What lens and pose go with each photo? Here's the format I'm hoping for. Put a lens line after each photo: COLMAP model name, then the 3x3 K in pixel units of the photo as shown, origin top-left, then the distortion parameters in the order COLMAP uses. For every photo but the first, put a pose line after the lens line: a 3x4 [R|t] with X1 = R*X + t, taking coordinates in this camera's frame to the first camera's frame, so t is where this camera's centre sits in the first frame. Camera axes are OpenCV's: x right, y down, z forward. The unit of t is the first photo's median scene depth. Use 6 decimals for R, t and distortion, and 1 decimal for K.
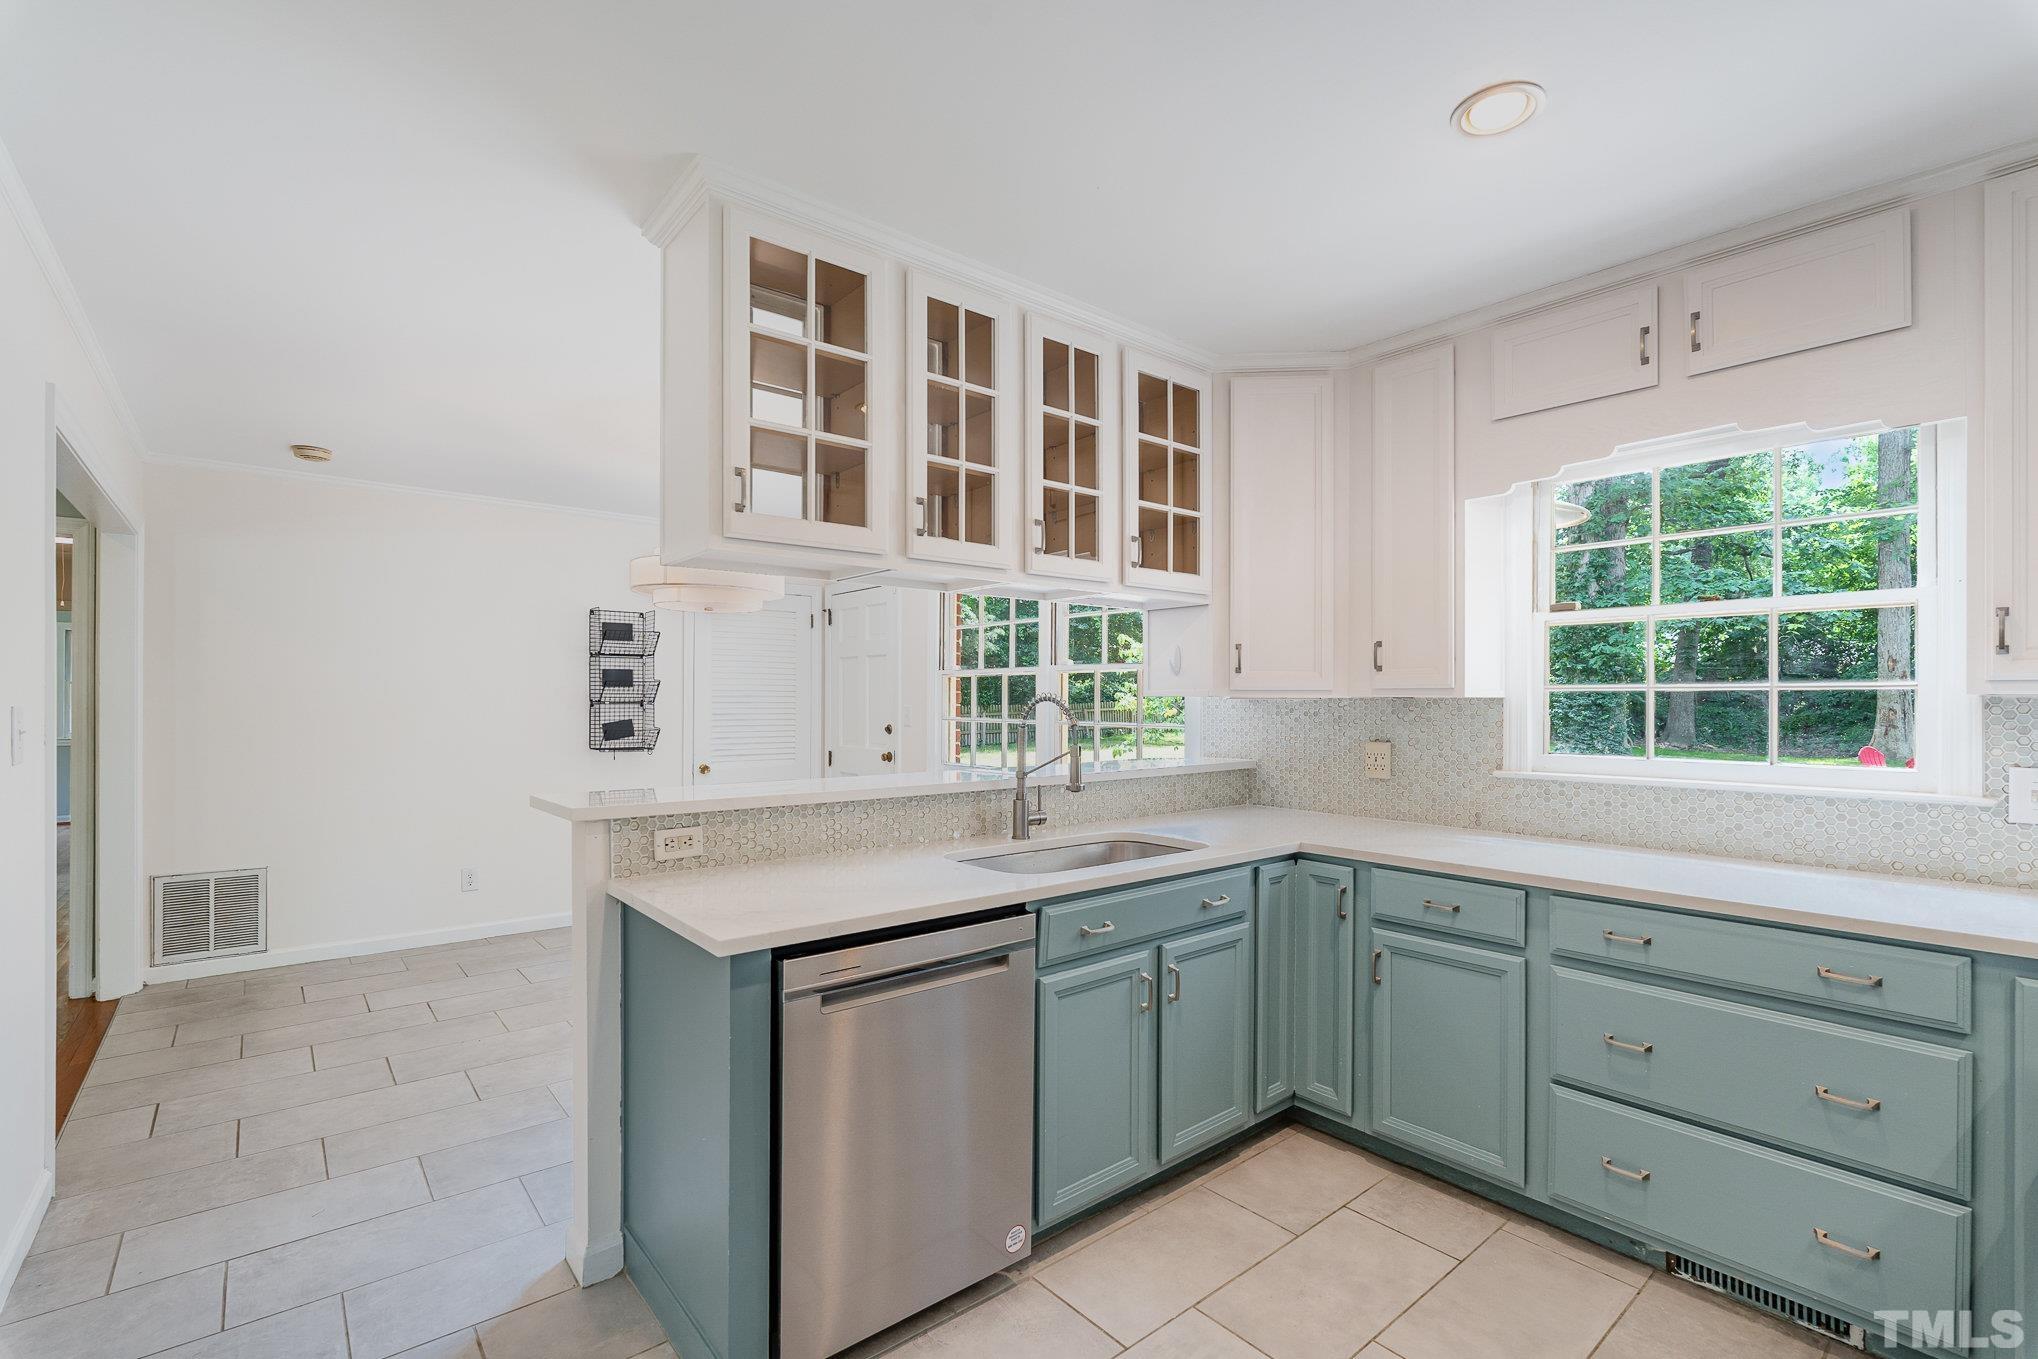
lens RADIAL K [[912.0, 0, 1018.5], [0, 912.0, 690.2], [0, 0, 1]] dist [-0.017125, 0.008632]
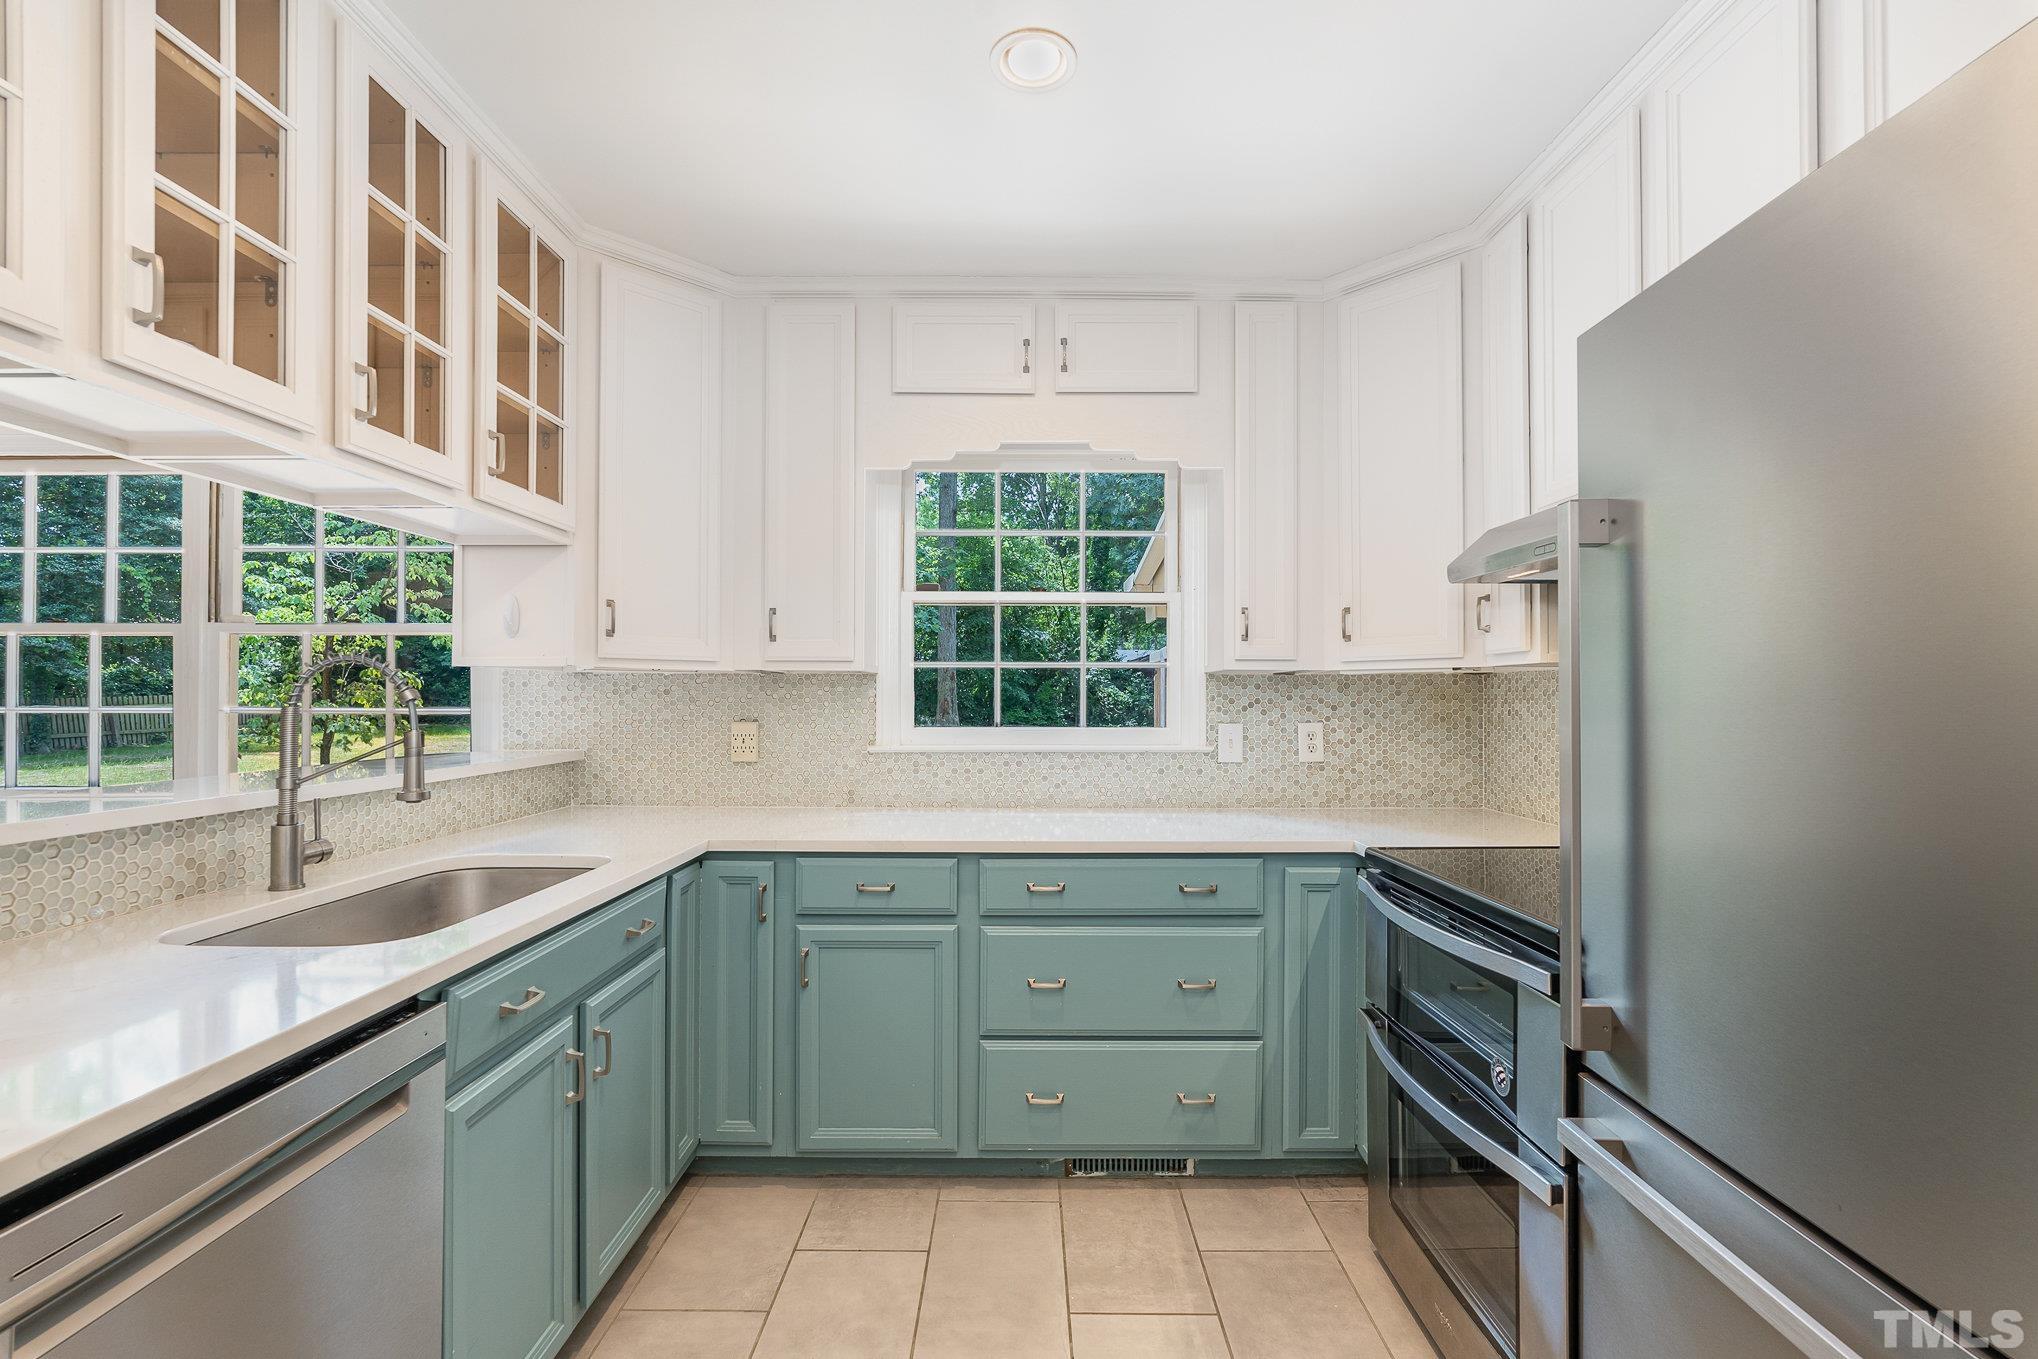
lens RADIAL K [[912.0, 0, 1018.5], [0, 912.0, 690.2], [0, 0, 1]] dist [-0.017125, 0.008632]
pose [[0.643887, 0.005027, 0.765104, -0.157752], [-0.008697, 0.999962, 0.000748, 0.028237], [-0.765071, -0.007136, 0.643906, 0.260438]]
